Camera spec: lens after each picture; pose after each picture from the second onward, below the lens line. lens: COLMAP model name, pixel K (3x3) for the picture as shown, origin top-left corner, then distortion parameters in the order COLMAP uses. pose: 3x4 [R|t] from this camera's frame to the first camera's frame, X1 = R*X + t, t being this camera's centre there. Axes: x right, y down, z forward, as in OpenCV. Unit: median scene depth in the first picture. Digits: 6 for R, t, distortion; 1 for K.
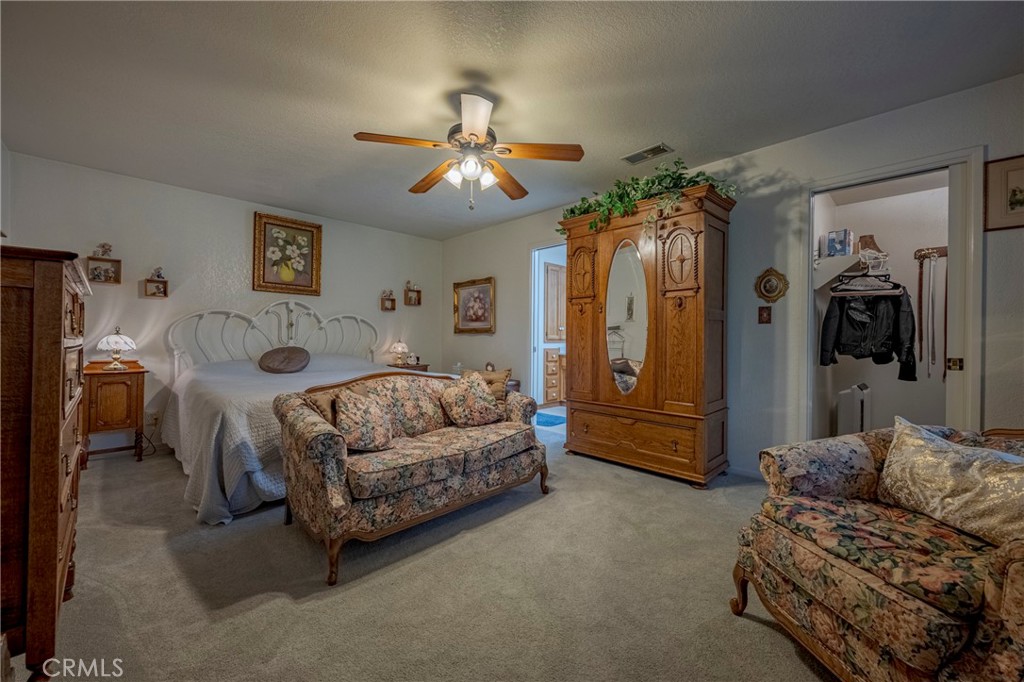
lens RADIAL K [[402.6, 0, 511.4], [0, 402.6, 339.6], [0, 0, 1]] dist [-0.000515, -0.000028]
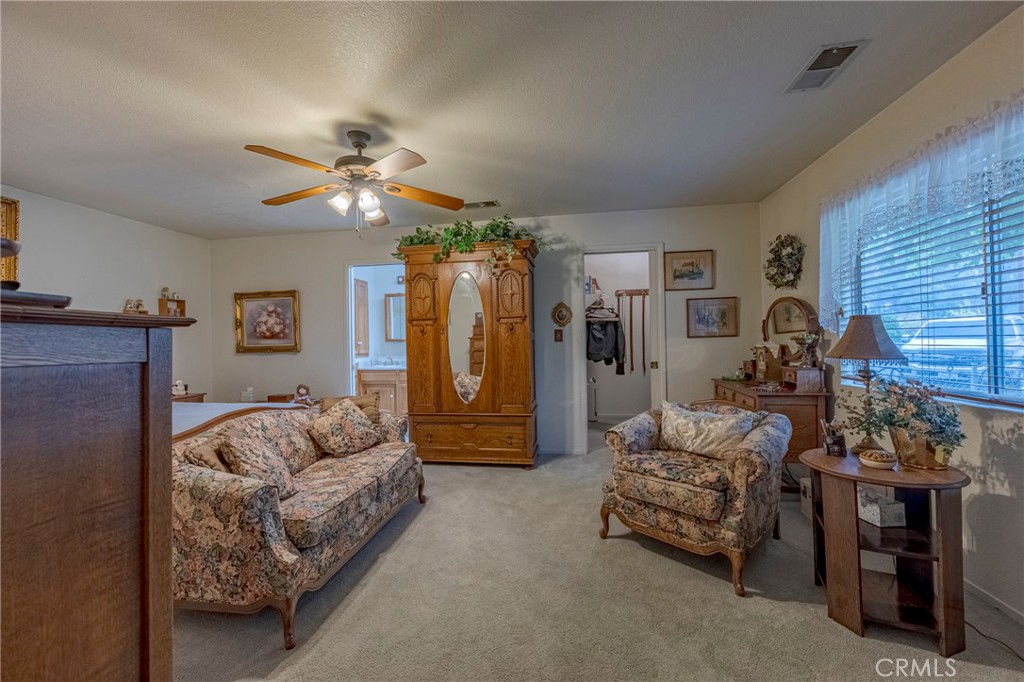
lens RADIAL K [[402.6, 0, 511.4], [0, 402.6, 339.6], [0, 0, 1]] dist [-0.000515, -0.000028]
pose [[0.807568, -0.019223, 0.589462, -0.357246], [0.026806, 0.999632, -0.004126, -0.050163], [-0.589166, 0.019133, 0.807786, -0.035023]]
